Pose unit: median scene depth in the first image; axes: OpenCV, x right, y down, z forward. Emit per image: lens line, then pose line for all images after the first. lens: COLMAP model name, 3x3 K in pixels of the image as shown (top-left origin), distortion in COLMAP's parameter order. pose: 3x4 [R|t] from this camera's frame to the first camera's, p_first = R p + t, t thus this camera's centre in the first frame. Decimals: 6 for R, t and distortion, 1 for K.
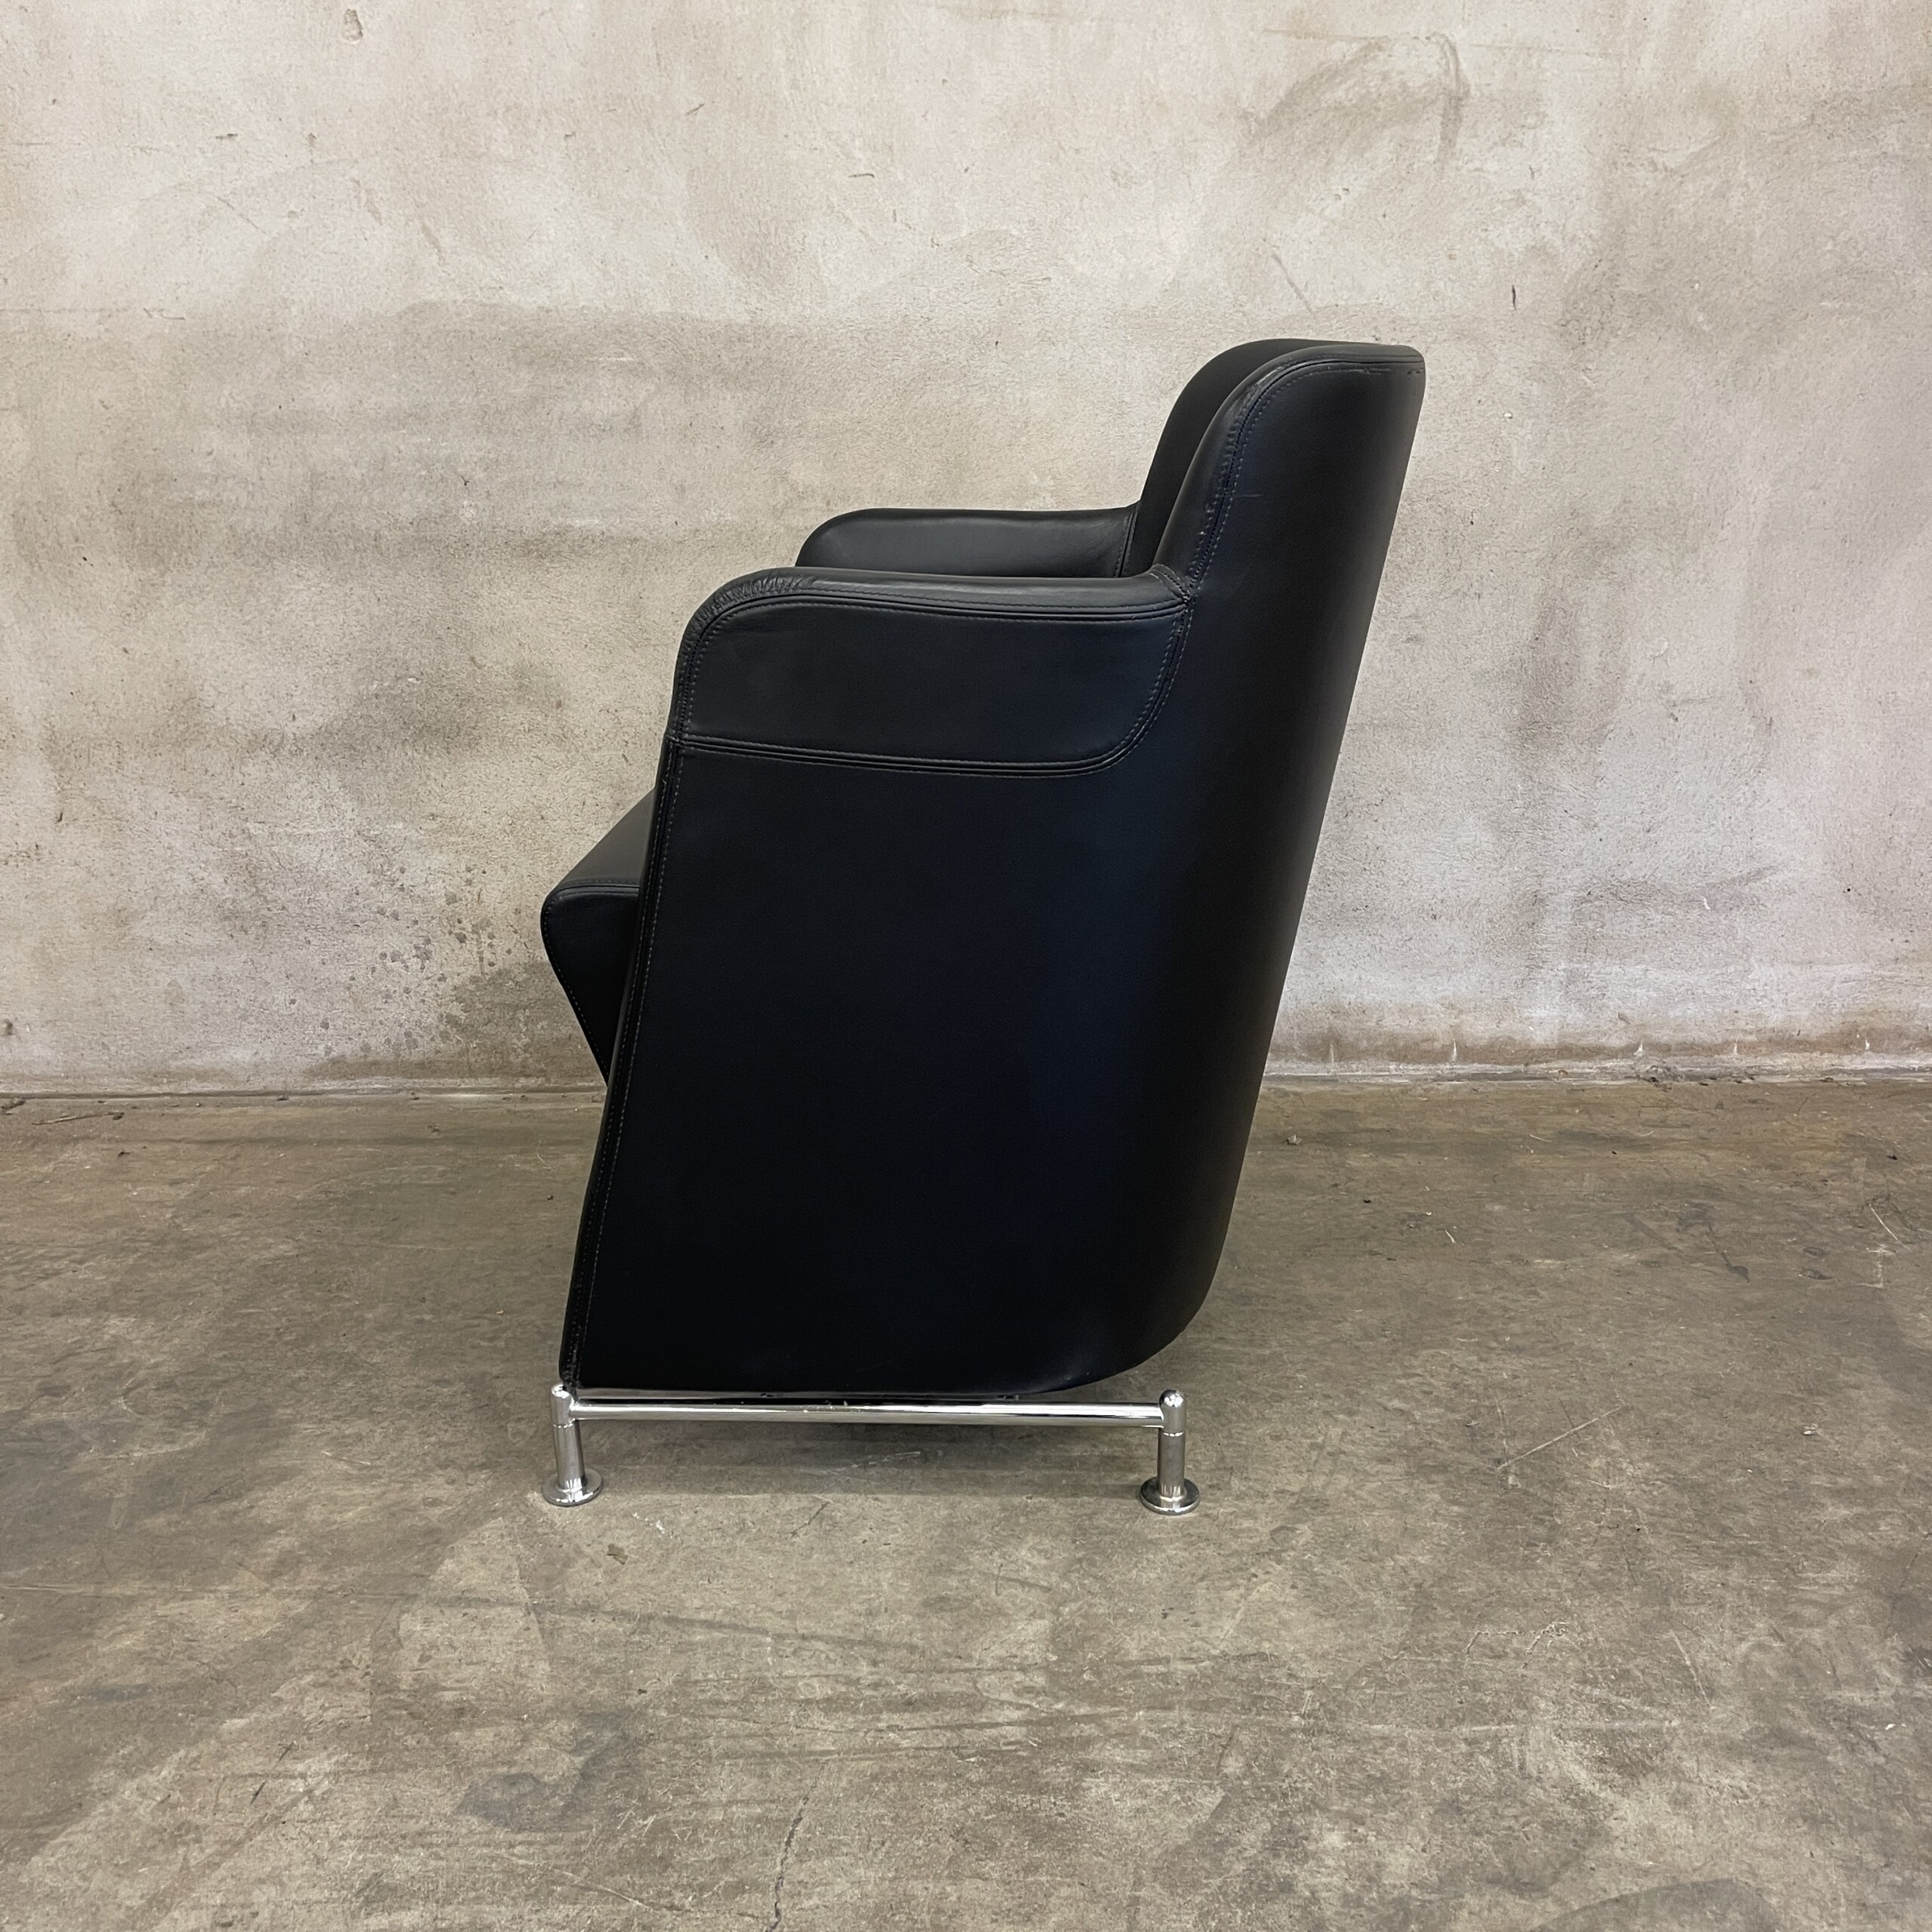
lens RADIAL K [[1952.2, 0, 958.6], [0, 1952.2, 984.7], [0, 0, 1]] dist [0.028912, 0.000000]
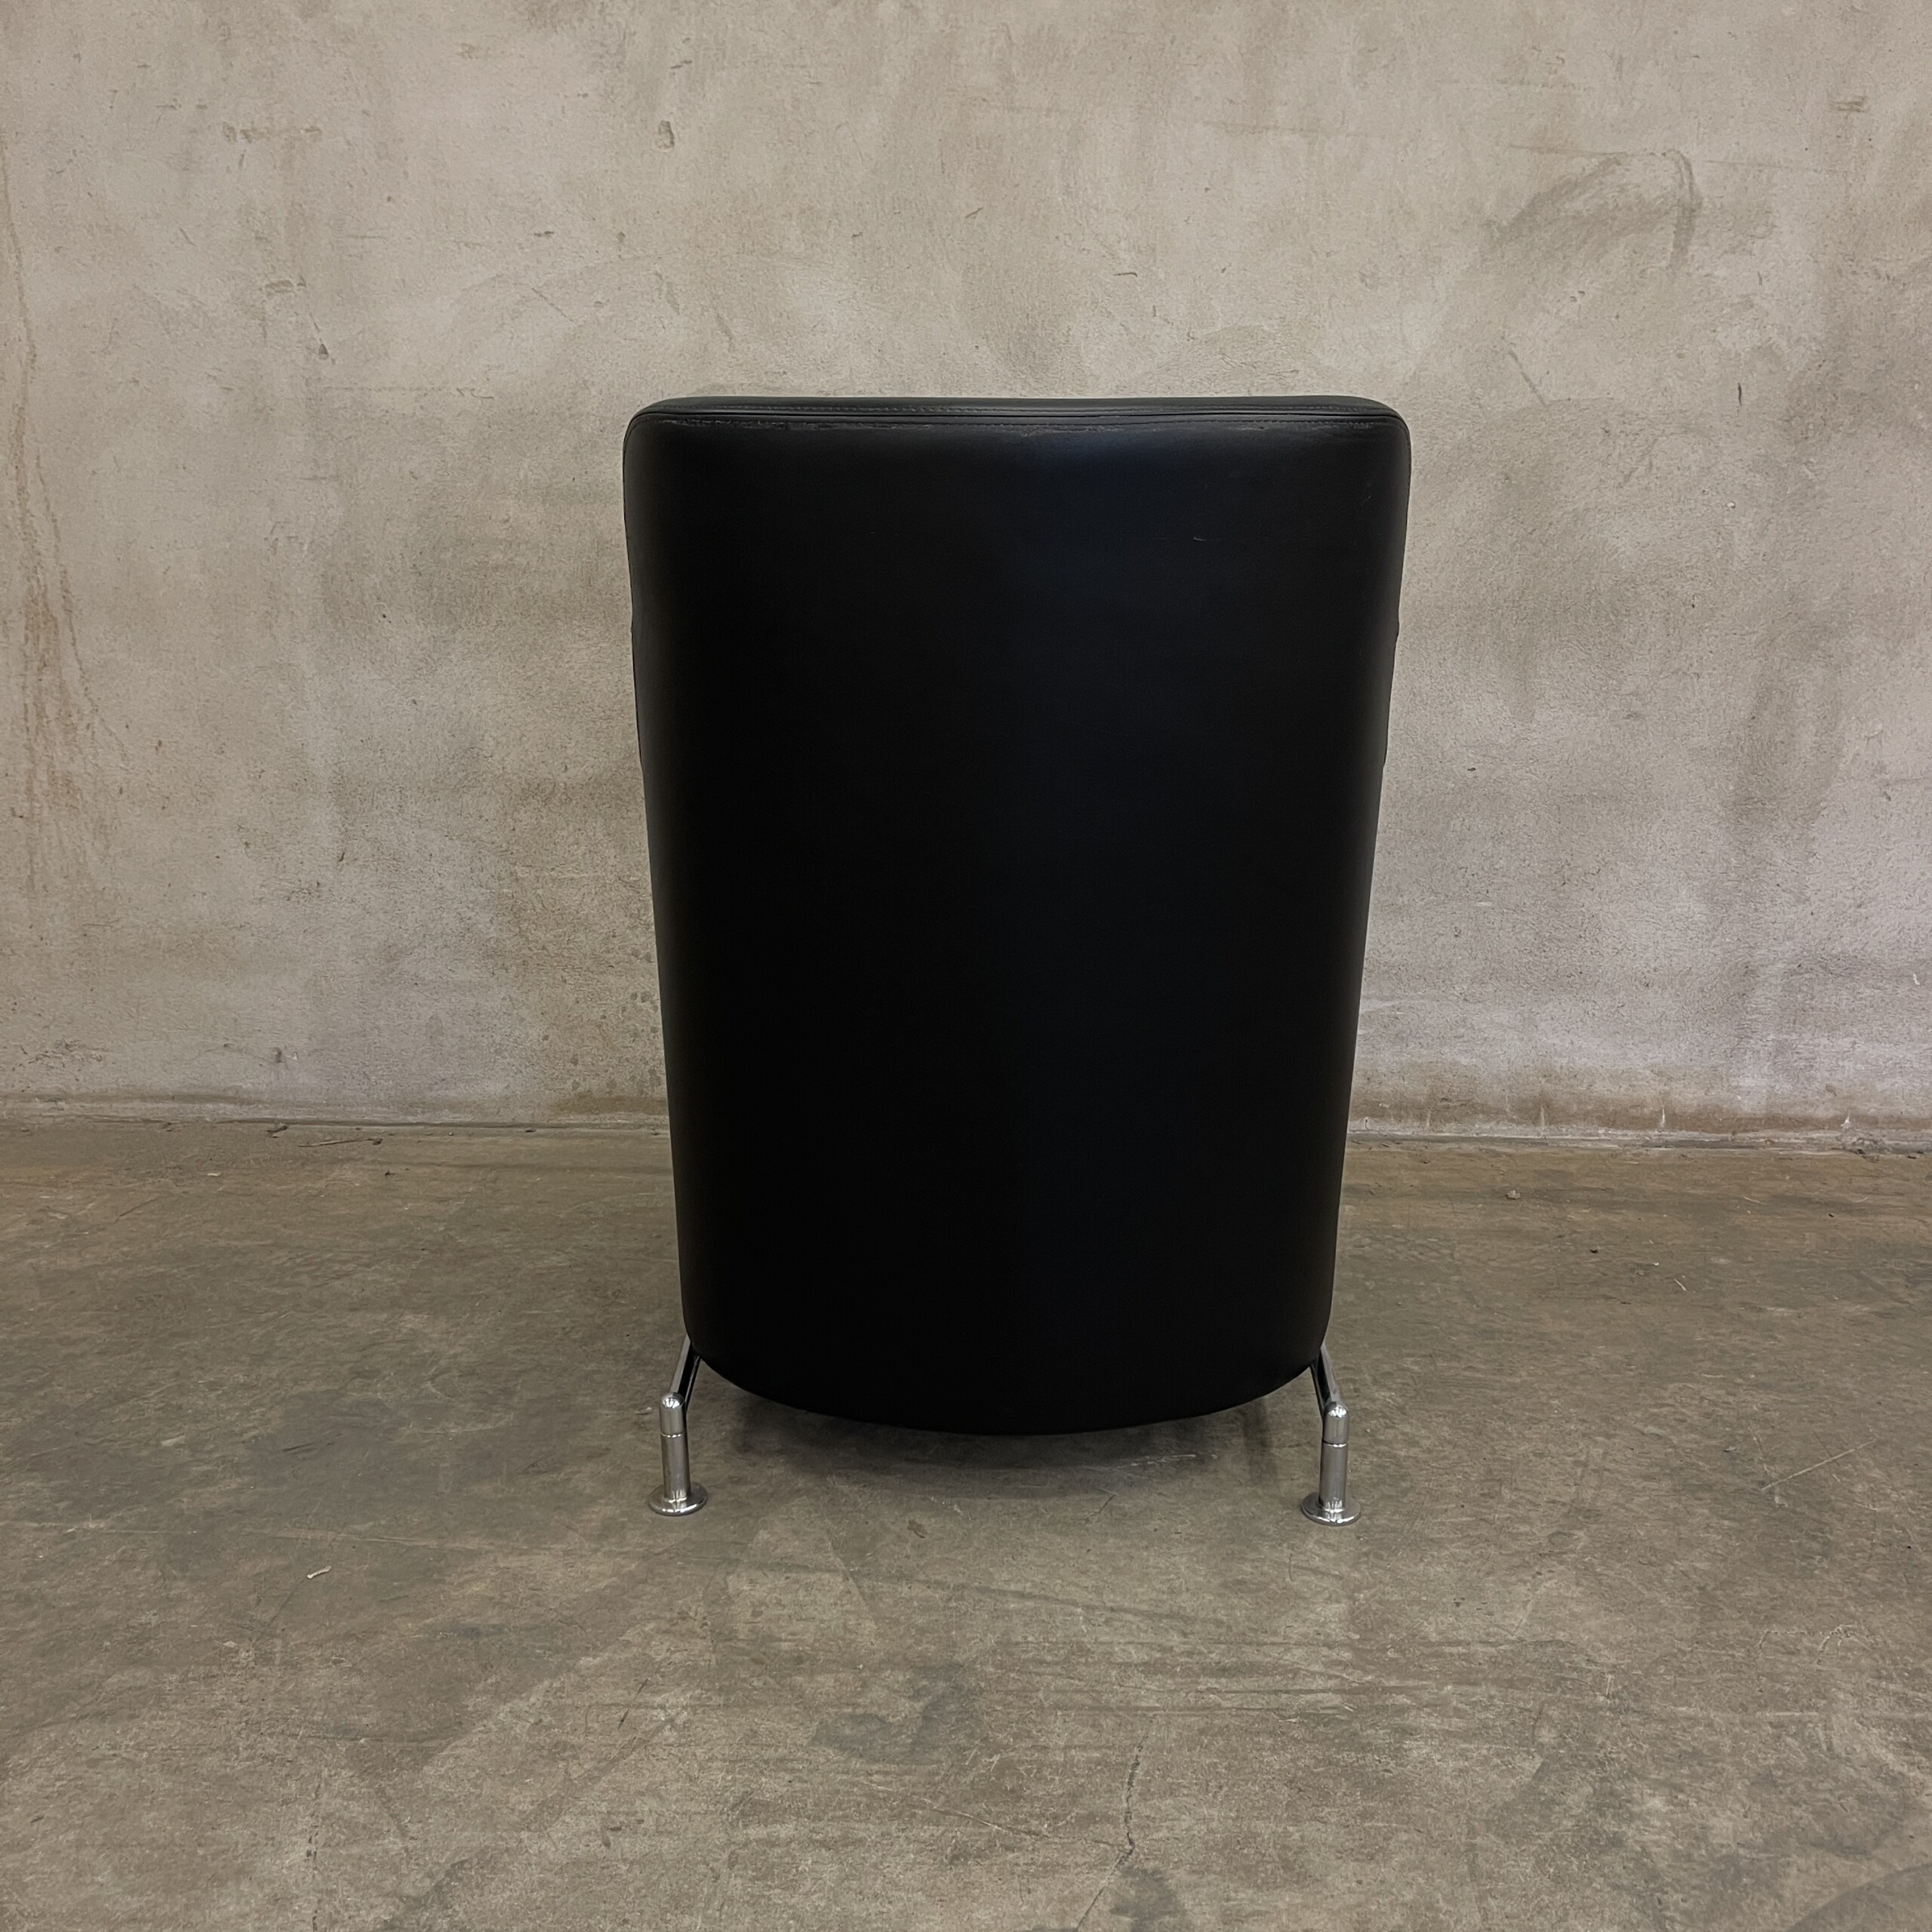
lens RADIAL K [[1952.2, 0, 970.2], [0, 1952.2, 982.5], [0, 0, 1]] dist [0.028912, 0.000000]
pose [[0.999004, 0.026211, -0.036098, -0.083809], [-0.028493, 0.997529, -0.064218, 0.044851], [0.034325, 0.065183, 0.997283, -0.047108]]
